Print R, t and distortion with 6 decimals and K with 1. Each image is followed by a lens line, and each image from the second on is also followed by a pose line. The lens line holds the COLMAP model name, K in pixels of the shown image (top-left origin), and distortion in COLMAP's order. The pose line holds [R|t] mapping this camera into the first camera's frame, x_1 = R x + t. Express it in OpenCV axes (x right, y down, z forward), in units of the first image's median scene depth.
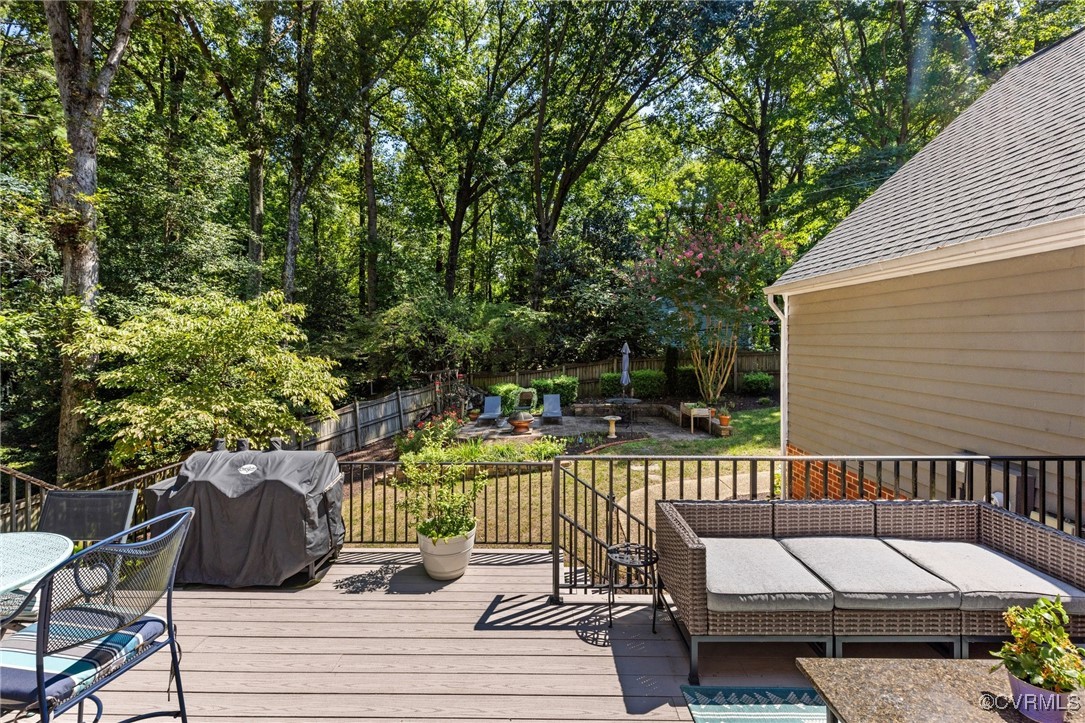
lens RADIAL K [[491.1, 0, 540.1], [0, 491.1, 335.5], [0, 0, 1]] dist [0.005103, 0.000118]
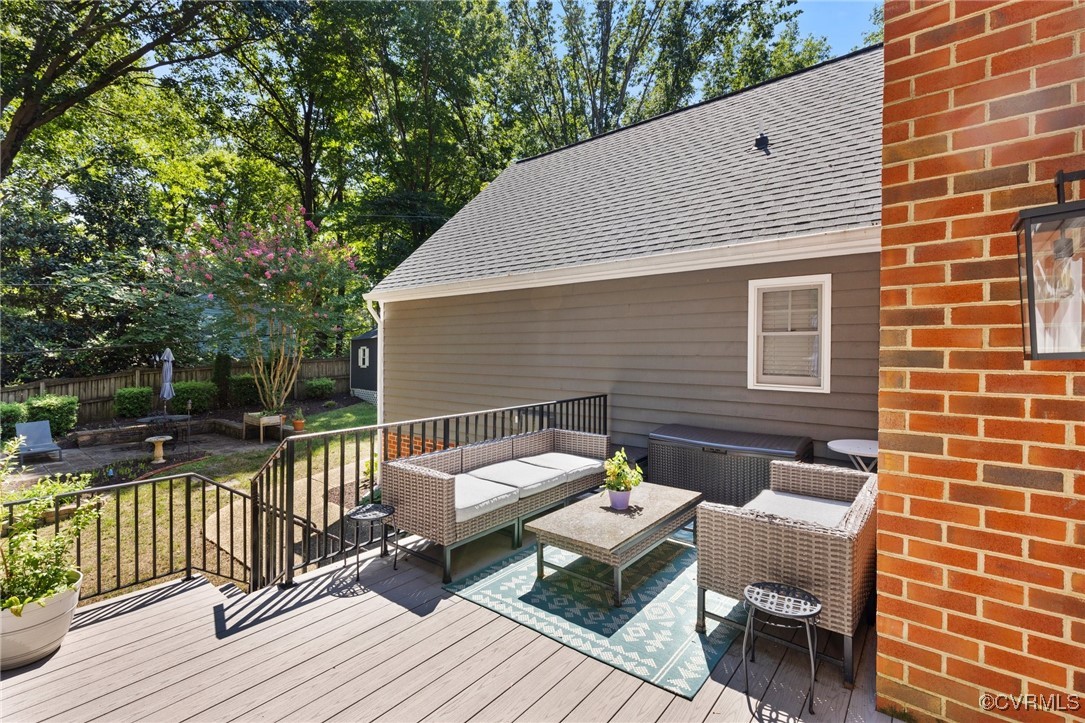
lens RADIAL K [[491.1, 0, 534.2], [0, 491.1, 351.3], [0, 0, 1]] dist [0.005103, 0.000118]
pose [[0.627583, 0.001744, 0.778548, -0.083572], [-0.006559, 0.999974, 0.003047, 0.013395], [-0.778522, -0.007019, 0.627578, 0.001578]]
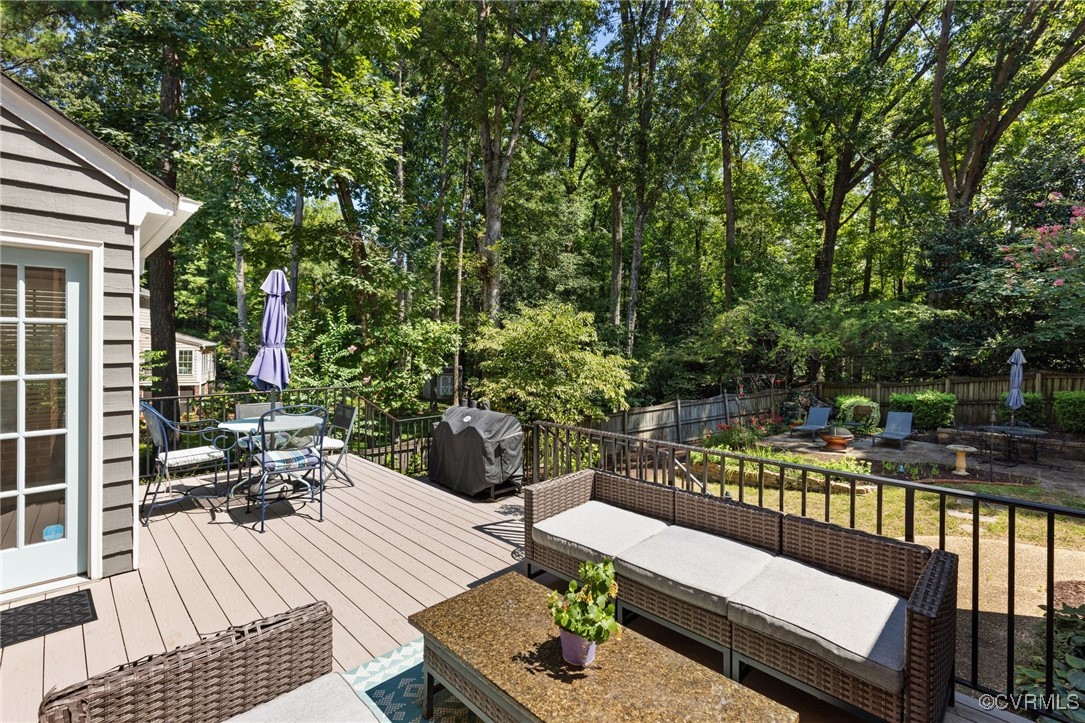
lens RADIAL K [[491.1, 0, 545.2], [0, 491.1, 339.7], [0, 0, 1]] dist [0.005103, 0.000118]
pose [[0.713648, 0.000381, -0.700504, 0.187810], [-0.003928, 0.999986, -0.003458, 0.007071], [0.700493, 0.005219, 0.713640, 0.017739]]
